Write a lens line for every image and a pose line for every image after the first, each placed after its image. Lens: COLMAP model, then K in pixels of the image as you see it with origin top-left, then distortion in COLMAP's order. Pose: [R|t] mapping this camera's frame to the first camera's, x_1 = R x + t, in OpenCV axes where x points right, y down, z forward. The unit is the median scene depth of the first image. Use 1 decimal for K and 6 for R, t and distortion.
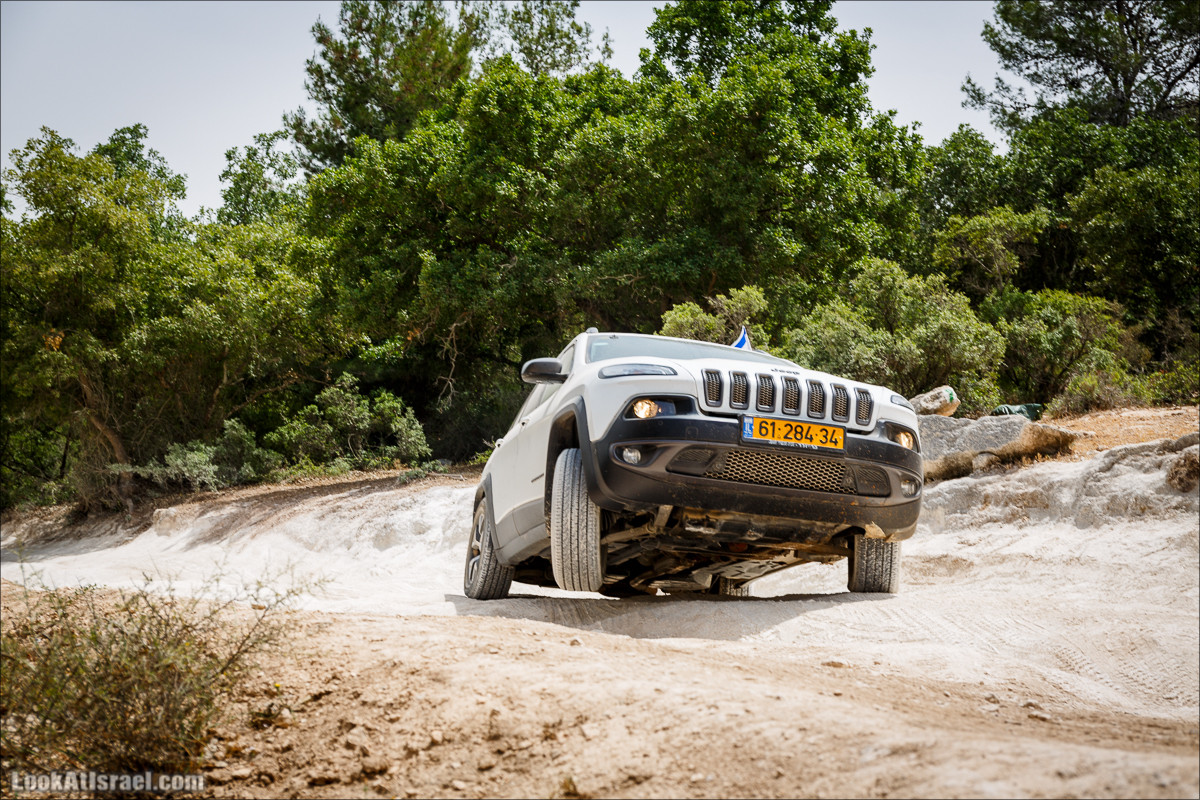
lens RADIAL K [[1769.1, 0, 600.0], [0, 1769.1, 400.0], [0, 0, 1]] dist [-0.039684, -0.057784]
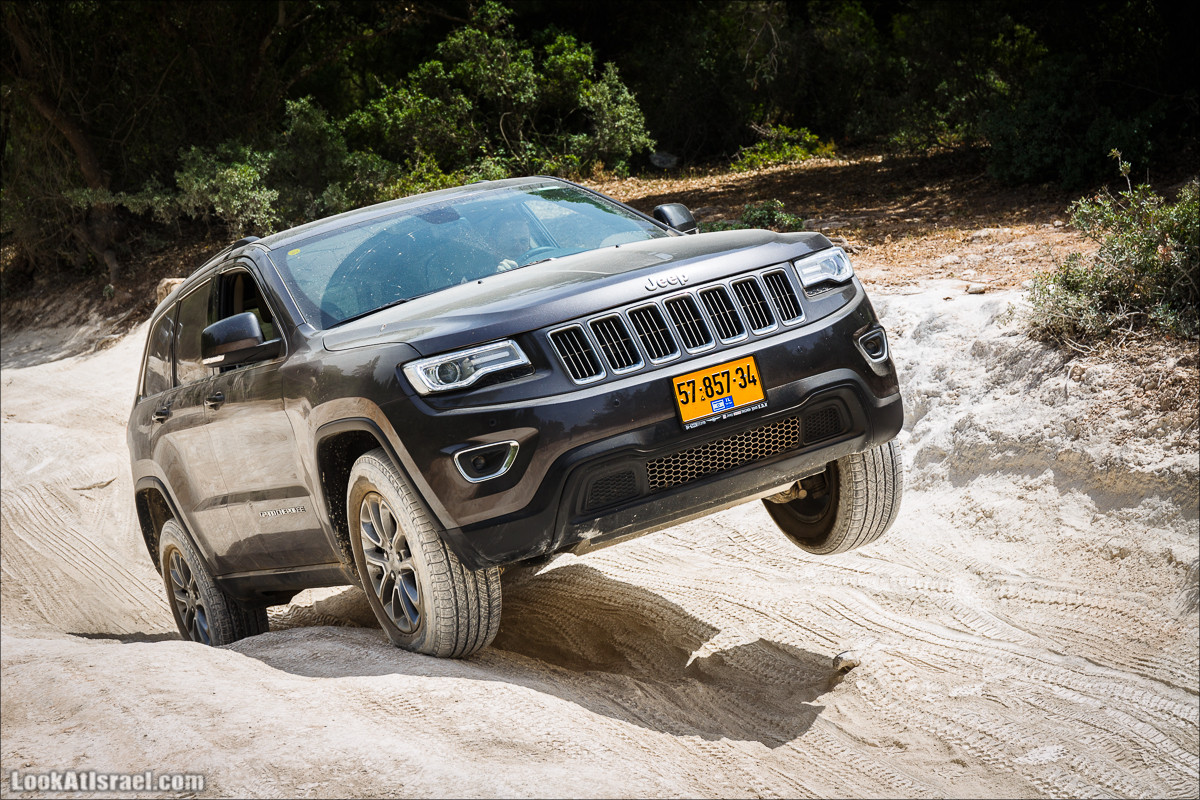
lens RADIAL K [[2328.4, 0, 601.9], [0, 2328.4, 347.4], [0, 0, 1]] dist [-0.109145, 0.086434]
pose [[0.998573, -0.004825, -0.053192, -0.091348], [0.012125, 0.990389, 0.137781, -0.009600], [0.052016, -0.138229, 0.989033, 0.349752]]
